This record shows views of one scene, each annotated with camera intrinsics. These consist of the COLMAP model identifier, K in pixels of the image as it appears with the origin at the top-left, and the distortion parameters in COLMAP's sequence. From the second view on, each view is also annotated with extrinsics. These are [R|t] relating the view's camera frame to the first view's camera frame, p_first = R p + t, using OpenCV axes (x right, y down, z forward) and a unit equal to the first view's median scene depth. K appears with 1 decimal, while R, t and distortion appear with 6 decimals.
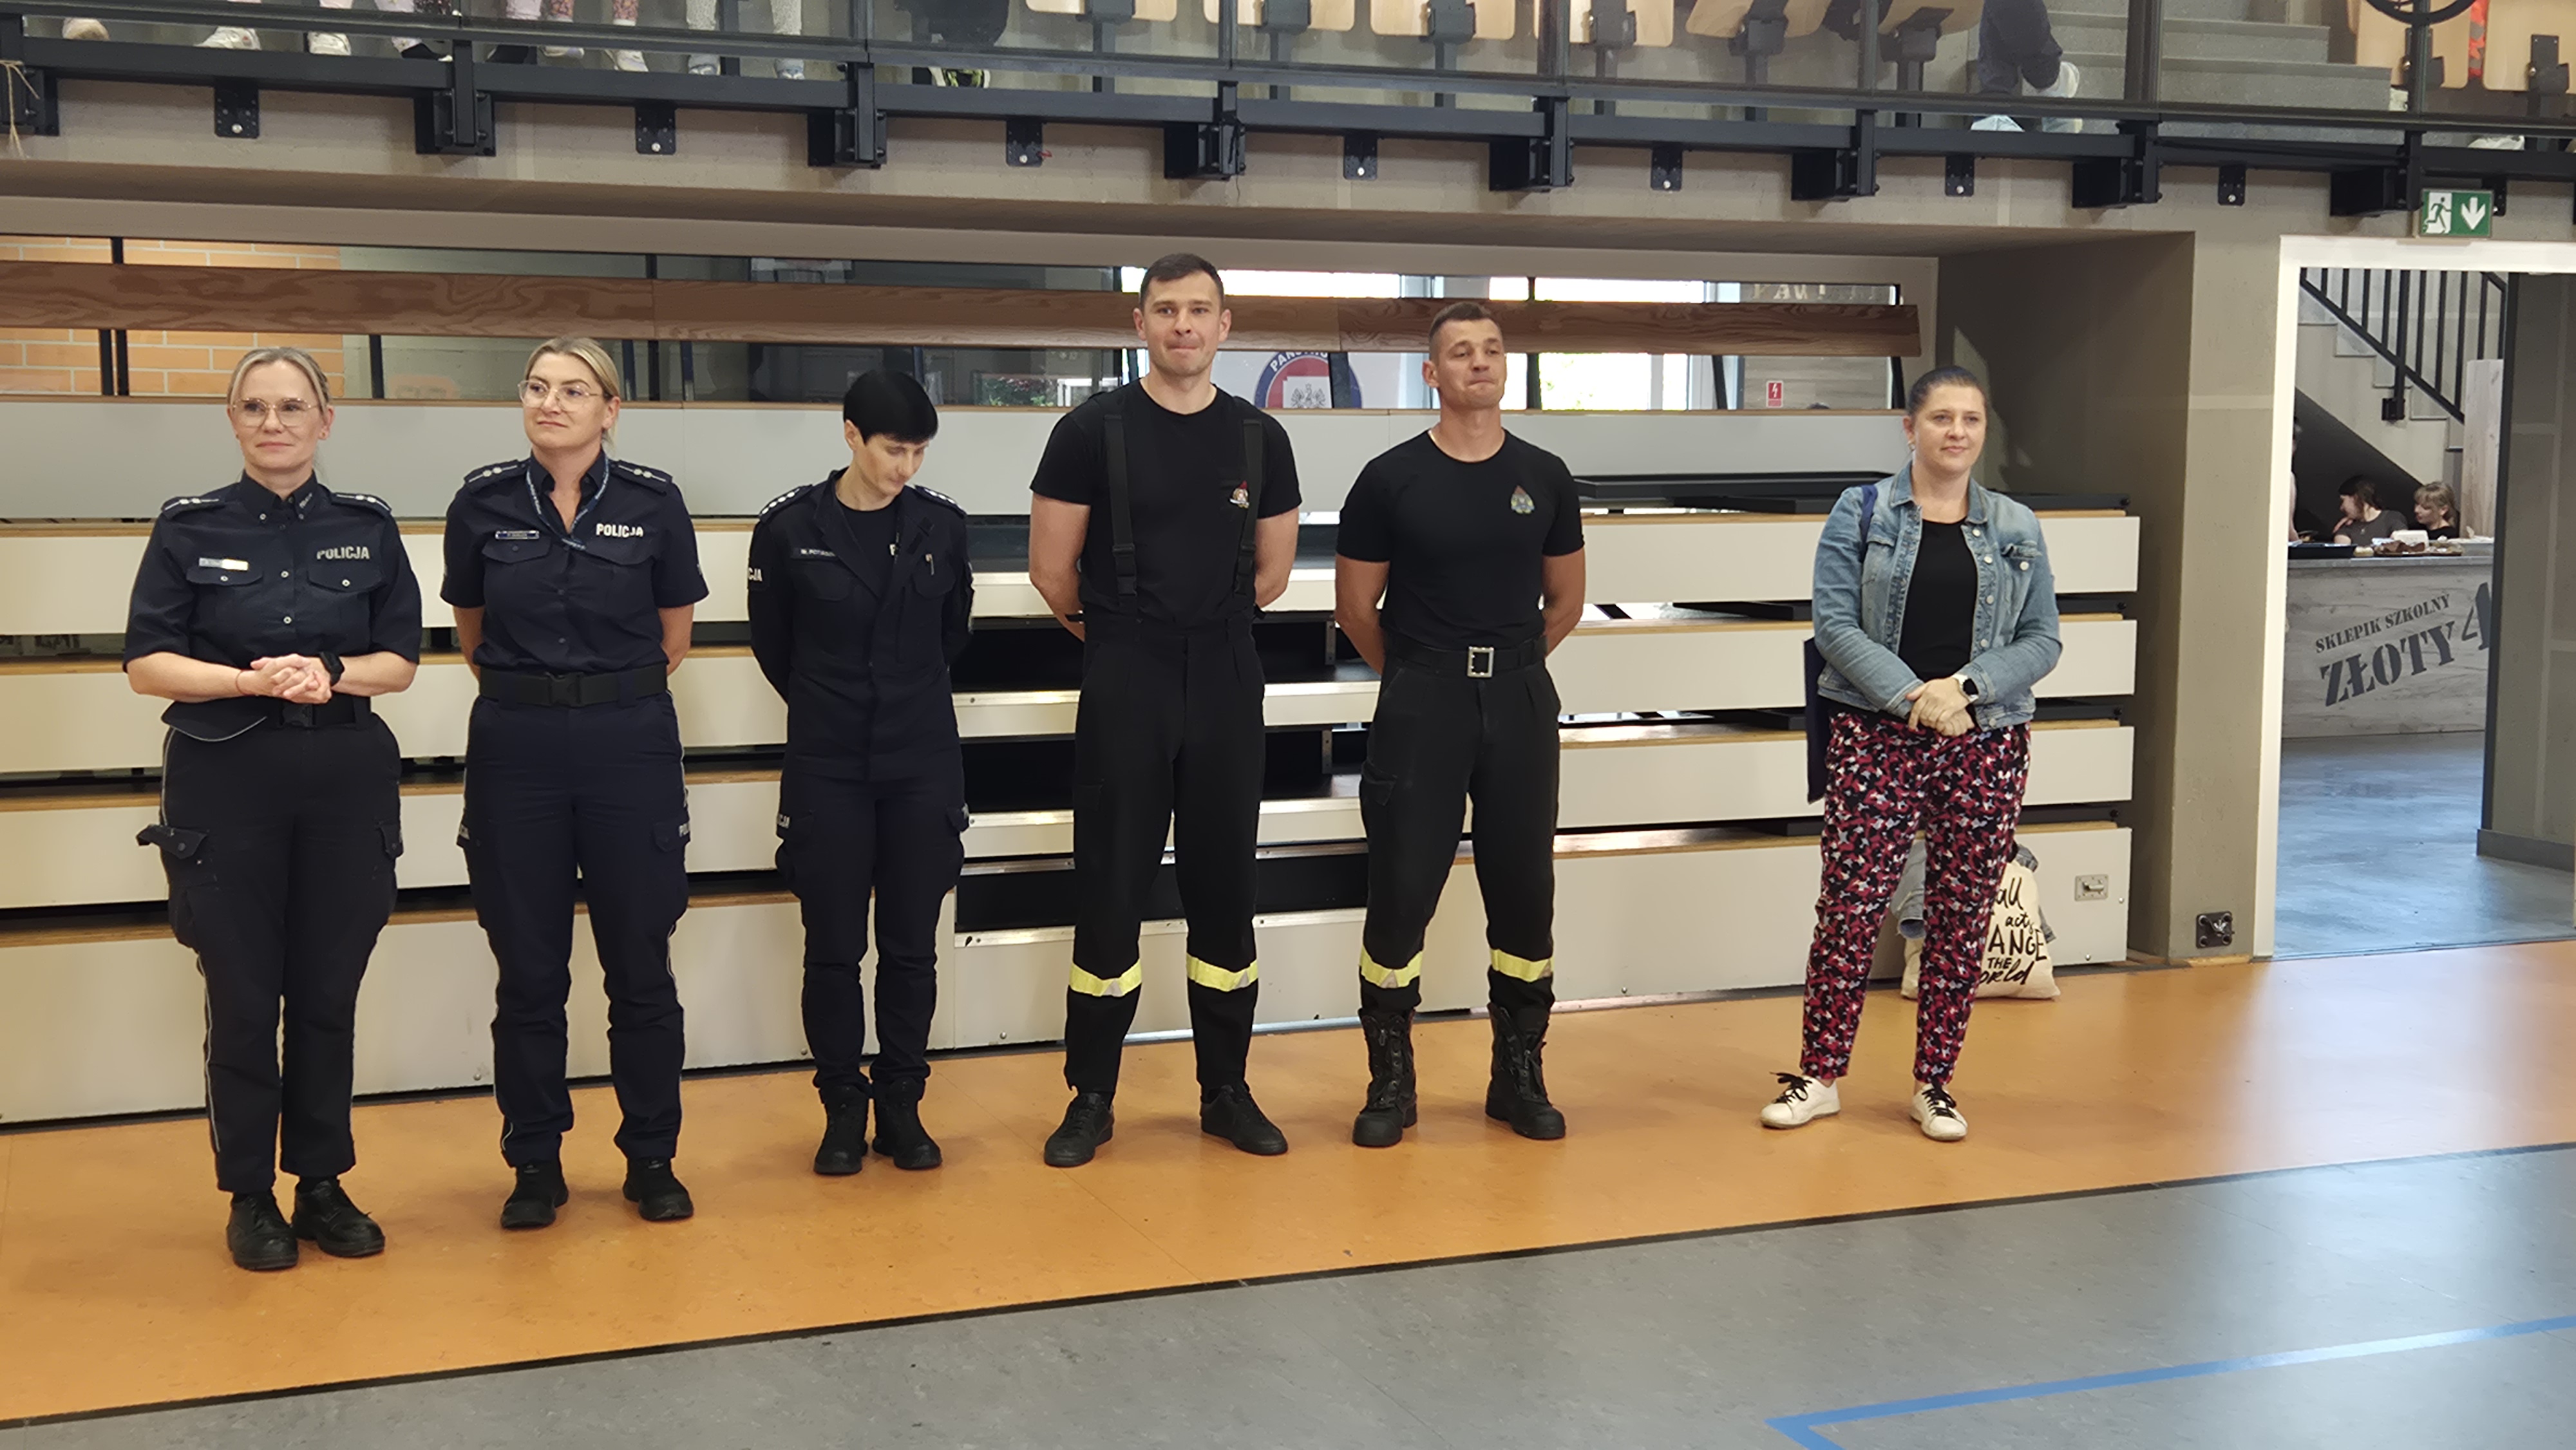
lens RADIAL K [[2942.2, 0, 1288.0], [0, 2942.2, 725.0], [0, 0, 1]] dist [0.042318, 0.005497]
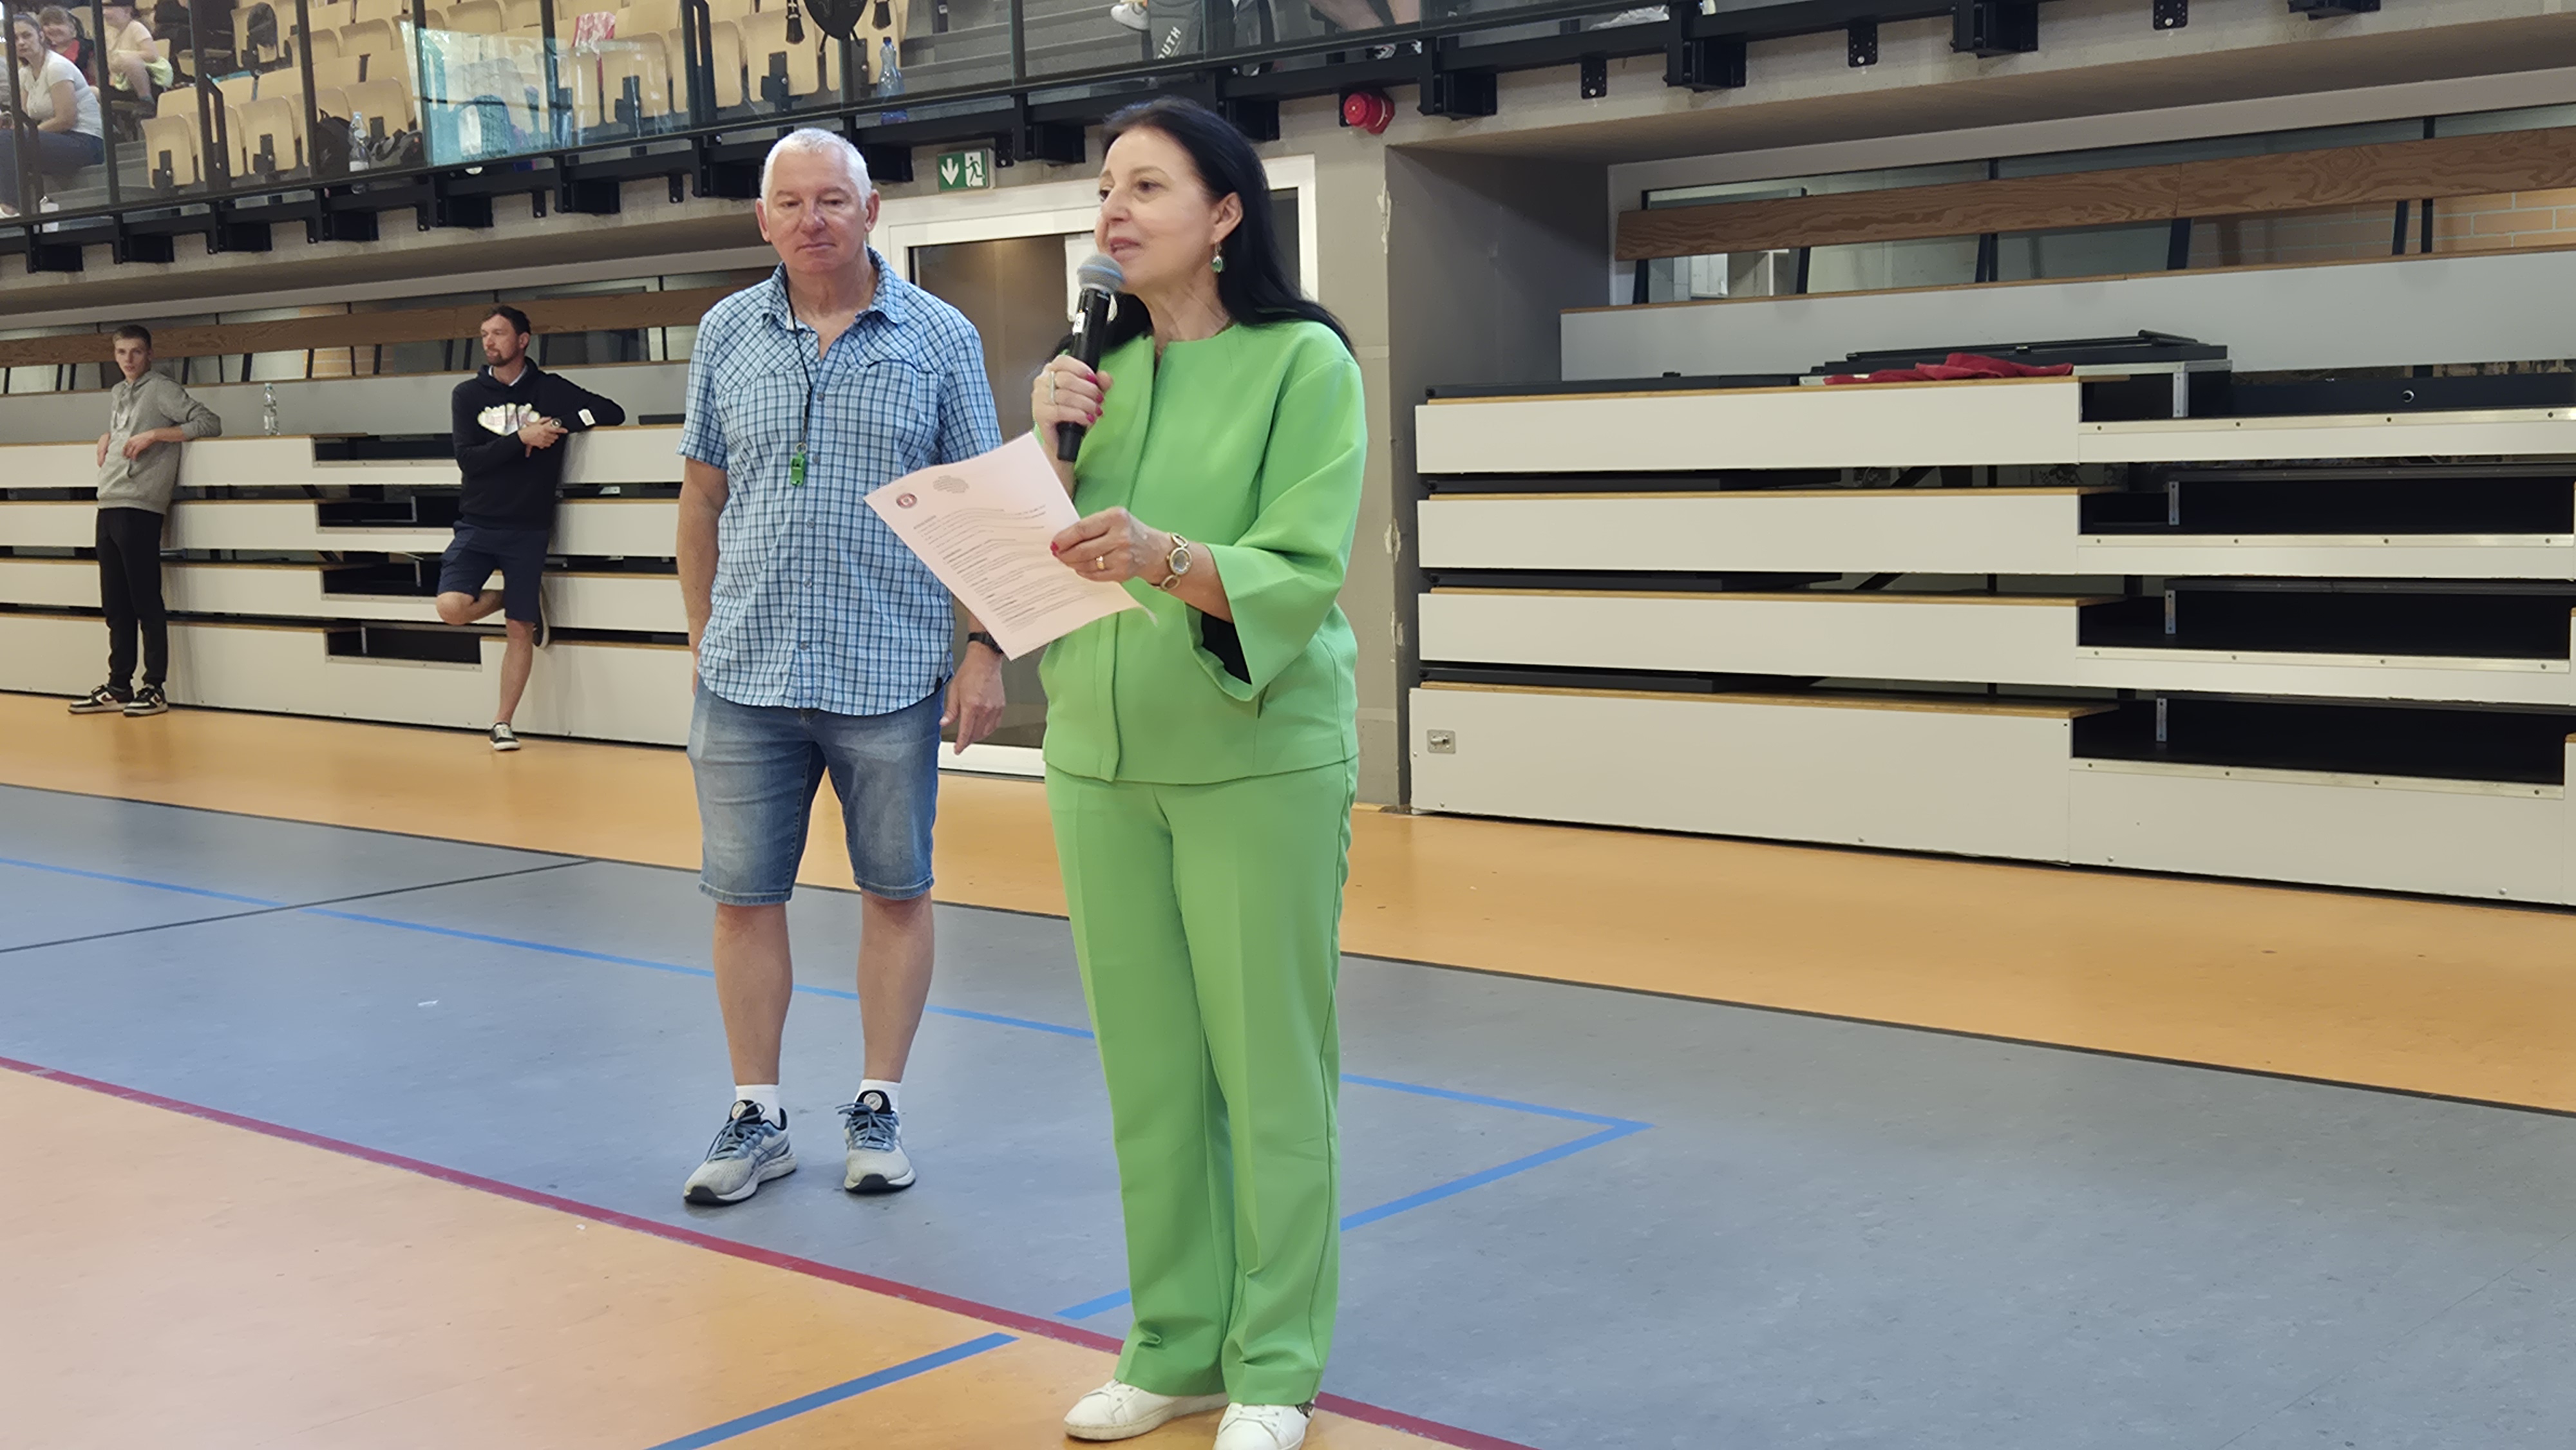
lens RADIAL K [[2942.2, 0, 1288.0], [0, 2942.2, 725.0], [0, 0, 1]] dist [0.042318, 0.005497]
pose [[0.450919, 0.092828, -0.887725, 1.634360], [-0.037635, 0.995670, 0.084998, -0.061357], [0.891771, -0.004918, 0.452460, 0.624810]]
